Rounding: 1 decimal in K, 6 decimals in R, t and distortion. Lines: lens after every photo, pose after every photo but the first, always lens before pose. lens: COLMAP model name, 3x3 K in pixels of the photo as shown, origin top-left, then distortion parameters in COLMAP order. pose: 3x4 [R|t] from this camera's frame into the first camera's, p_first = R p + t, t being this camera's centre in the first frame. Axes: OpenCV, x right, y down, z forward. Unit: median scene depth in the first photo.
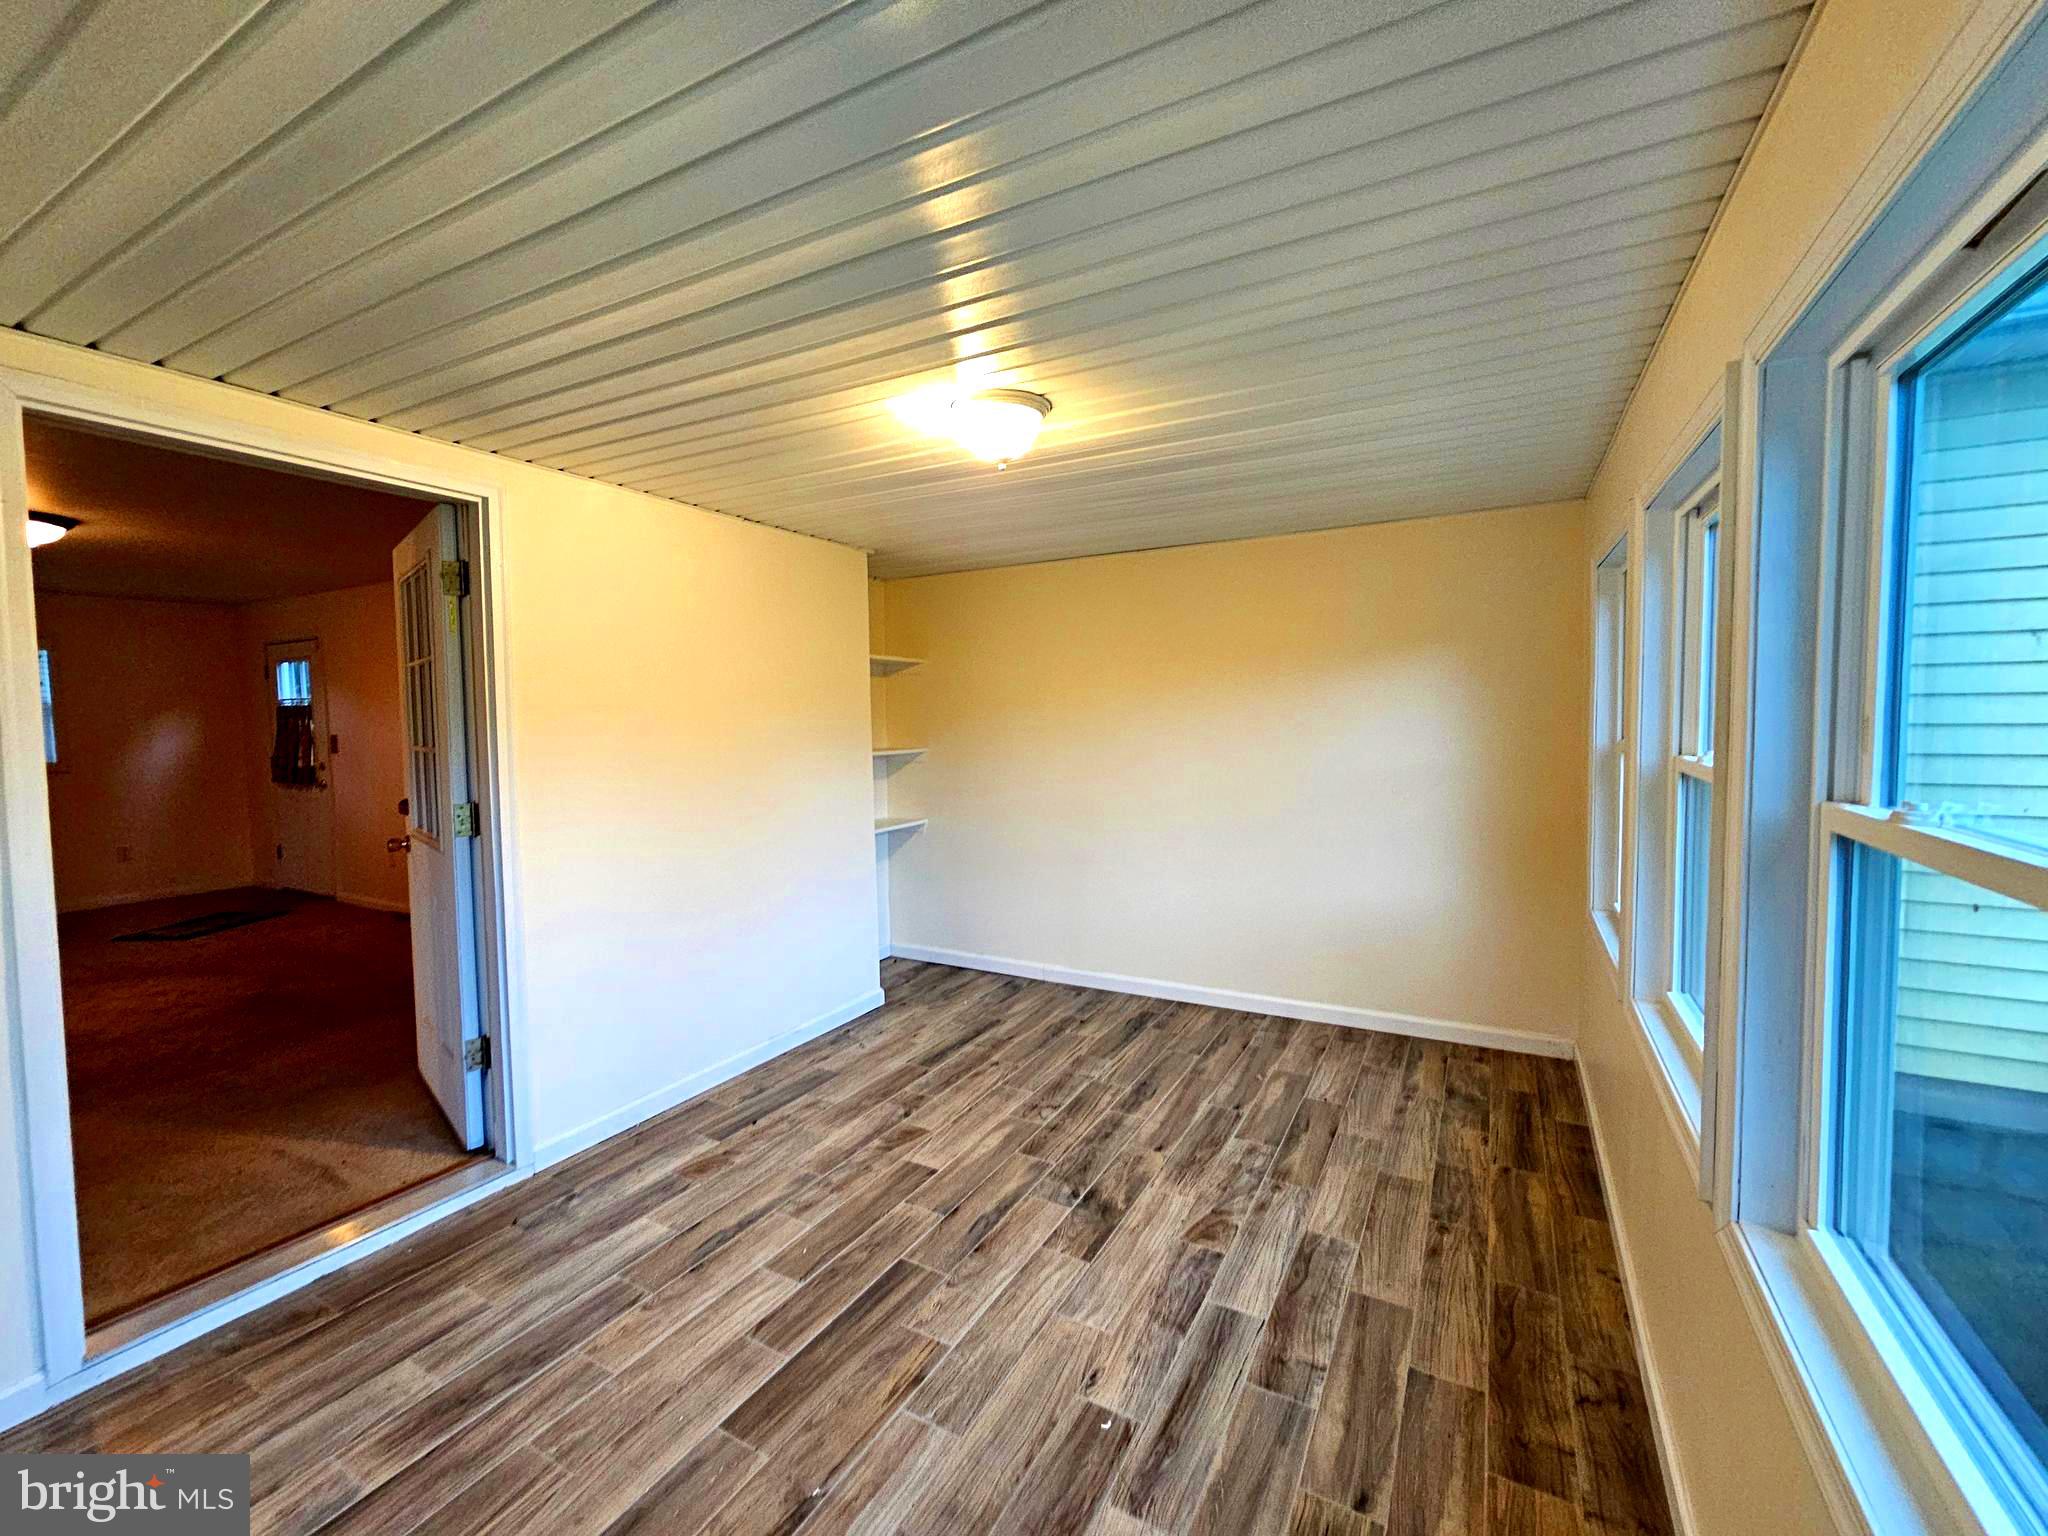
lens RADIAL K [[838.3, 0, 1055.4], [0, 838.3, 761.0], [0, 0, 1]] dist [-0.005226, 0.002623]
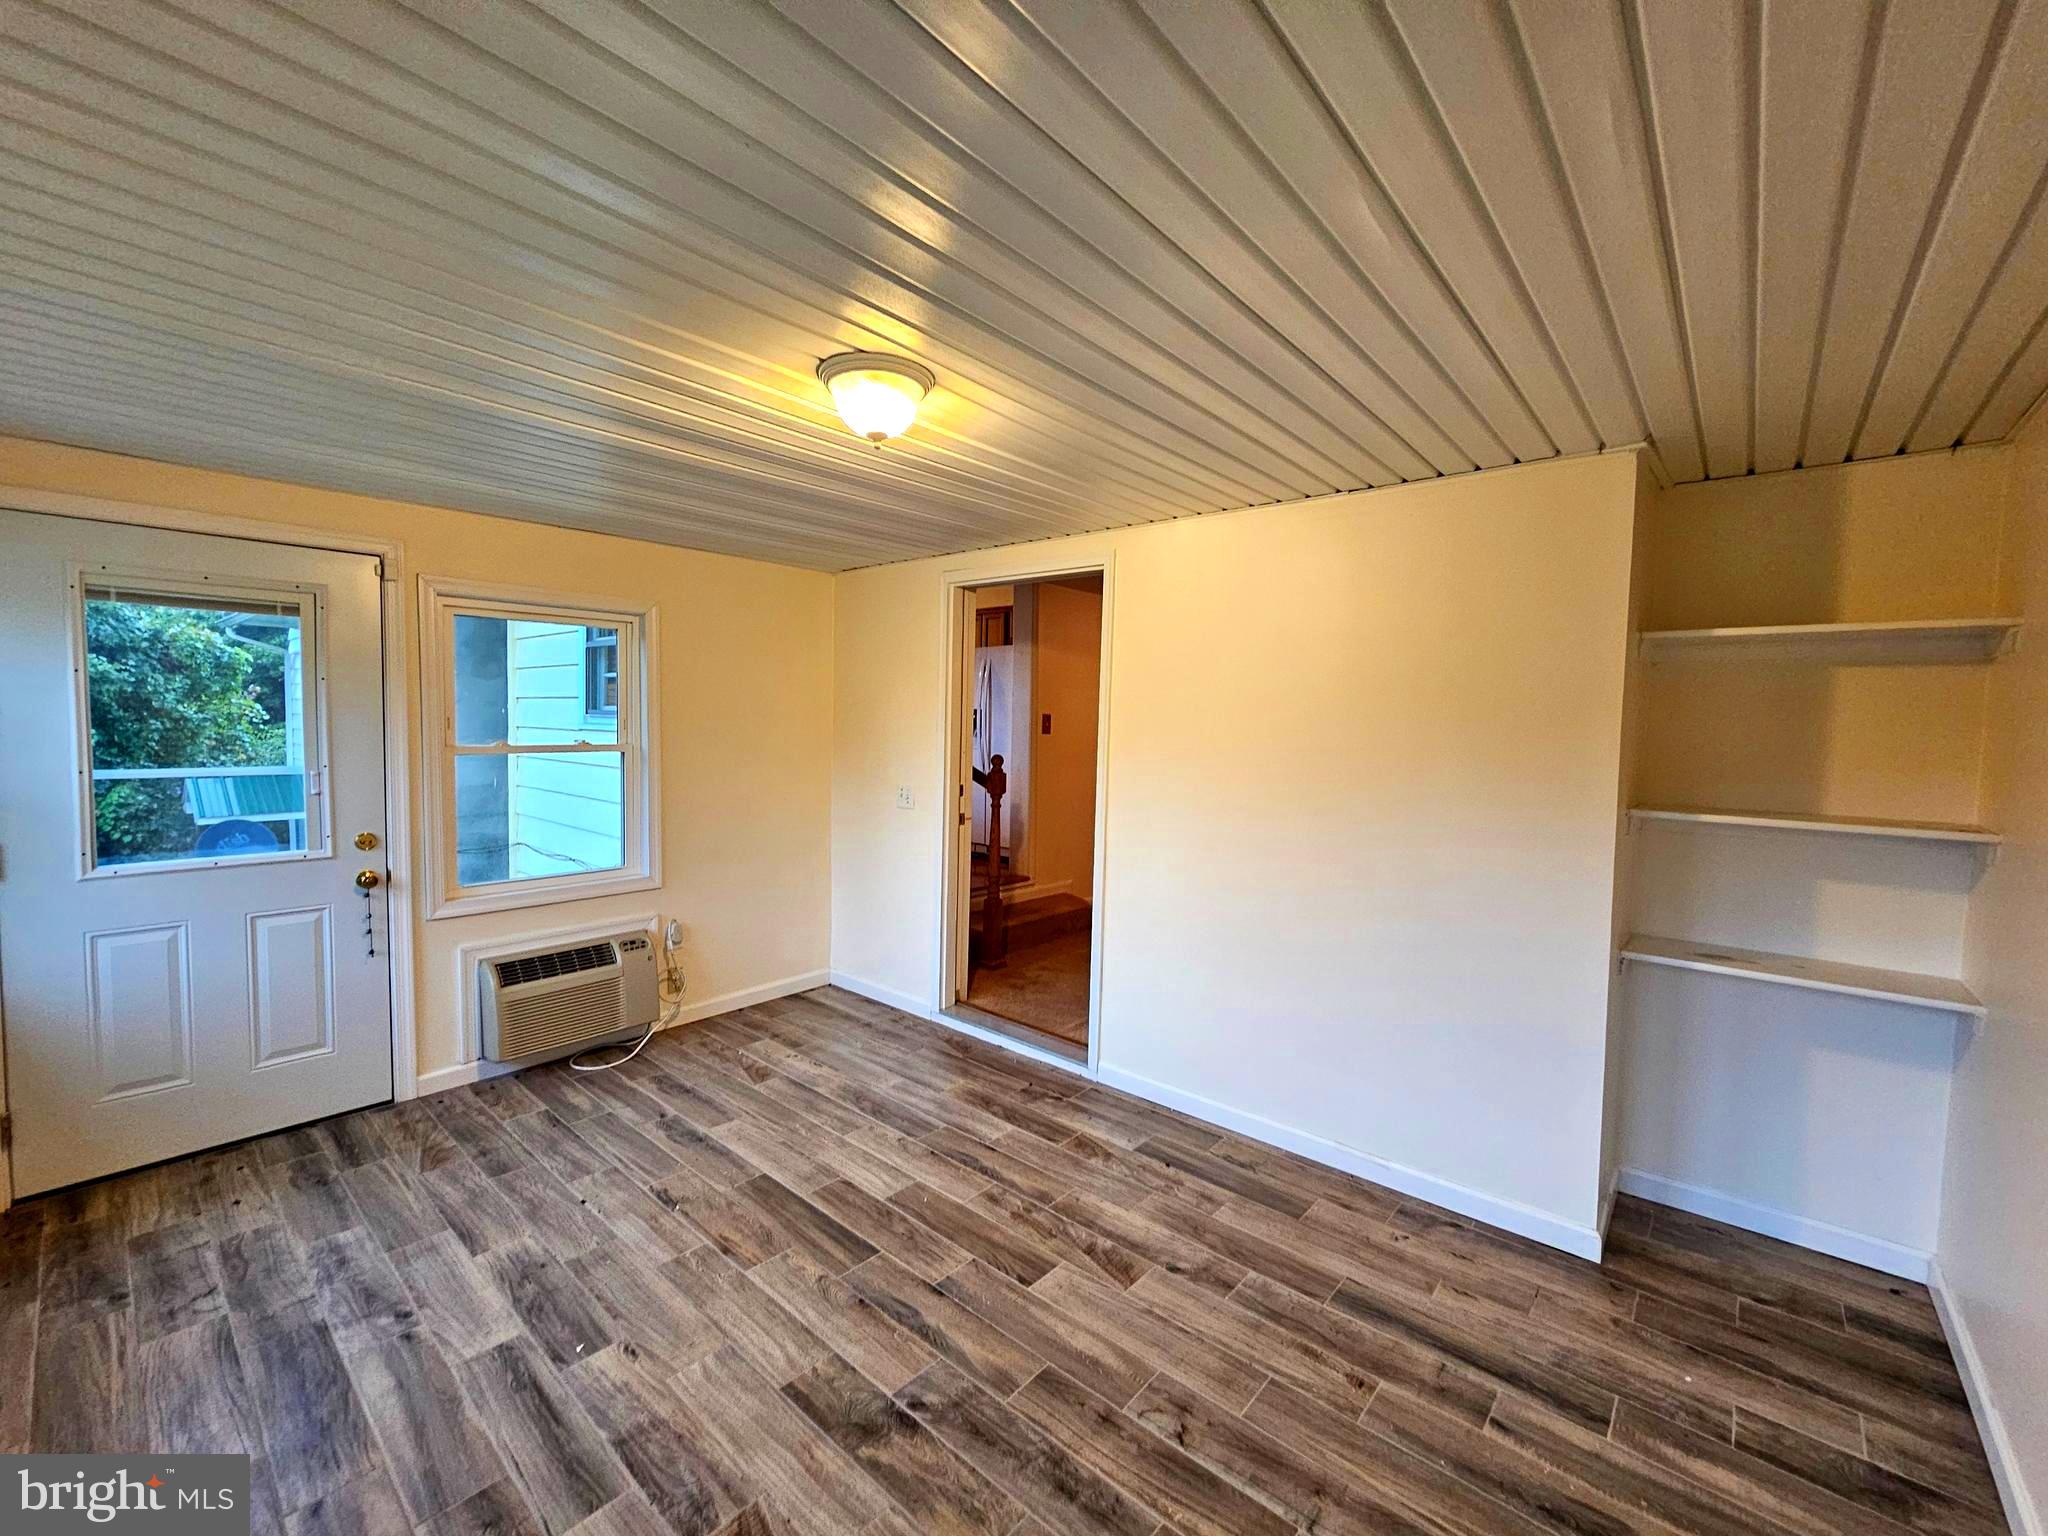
lens RADIAL K [[838.3, 0, 1020.6], [0, 838.3, 763.5], [0, 0, 1]] dist [-0.005226, 0.002623]
pose [[-0.235337, 0.057245, -0.970226, 0.620284], [-0.071010, 0.994583, 0.075907, -0.082136], [0.969316, 0.086759, -0.229997, 1.122446]]
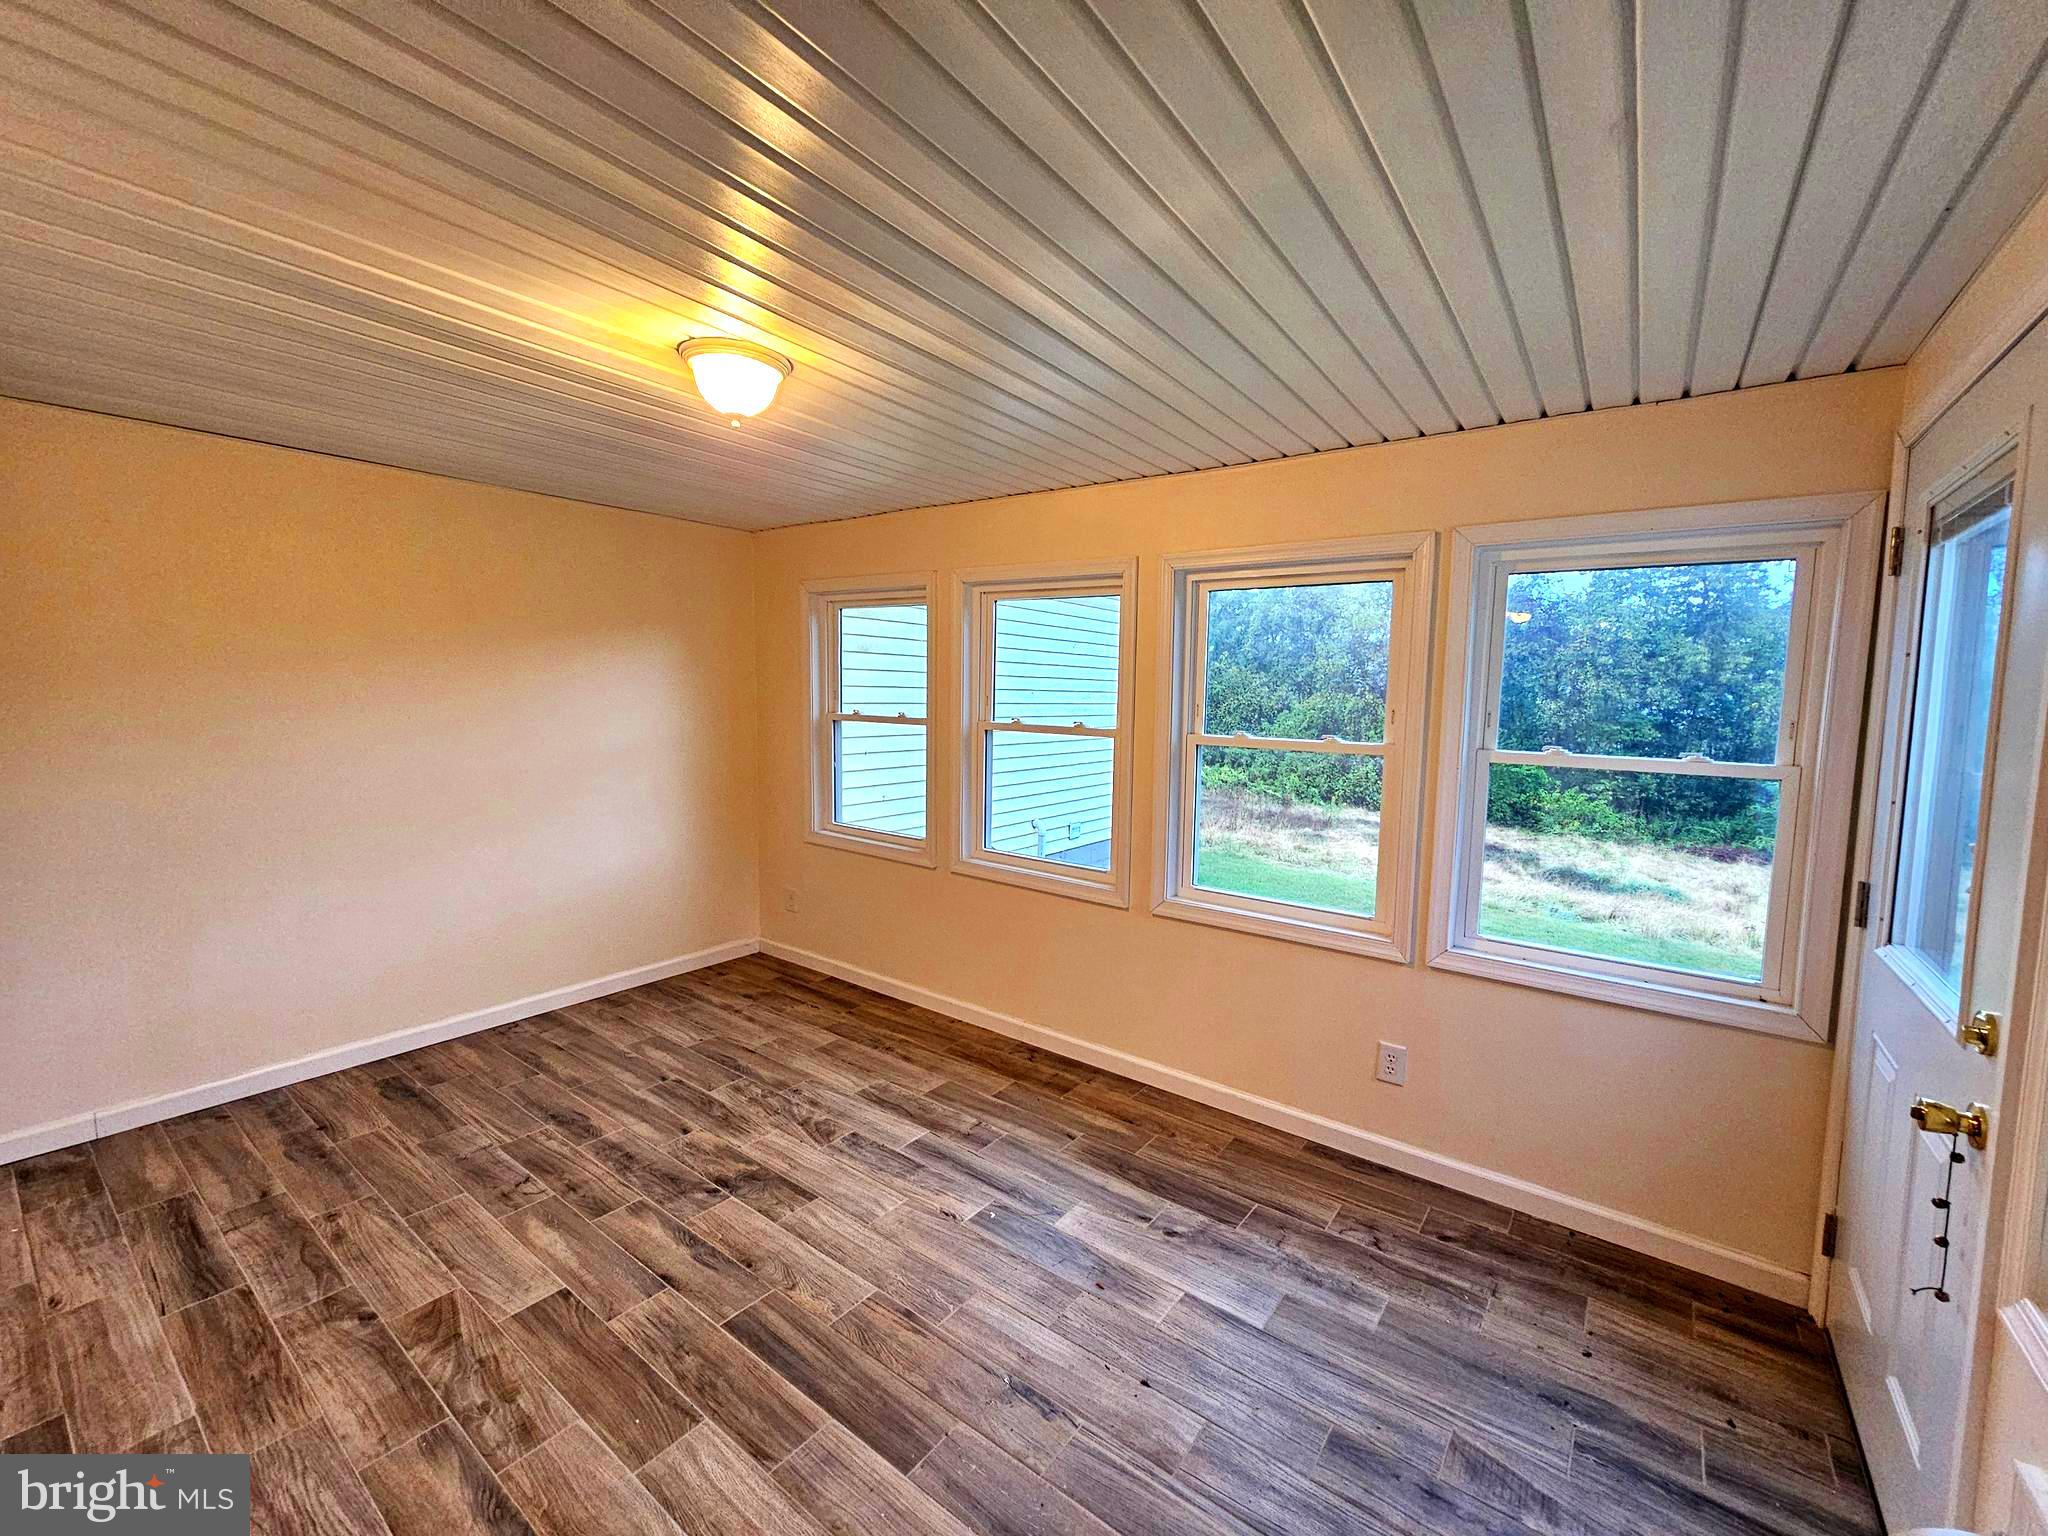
lens RADIAL K [[838.3, 0, 1024.6], [0, 838.3, 764.1], [0, 0, 1]] dist [-0.005226, 0.002623]
pose [[0.152305, -0.068706, 0.985943, -0.781750], [0.033758, 0.997360, 0.064286, -0.020305], [-0.987757, 0.023492, 0.154223, 0.453112]]
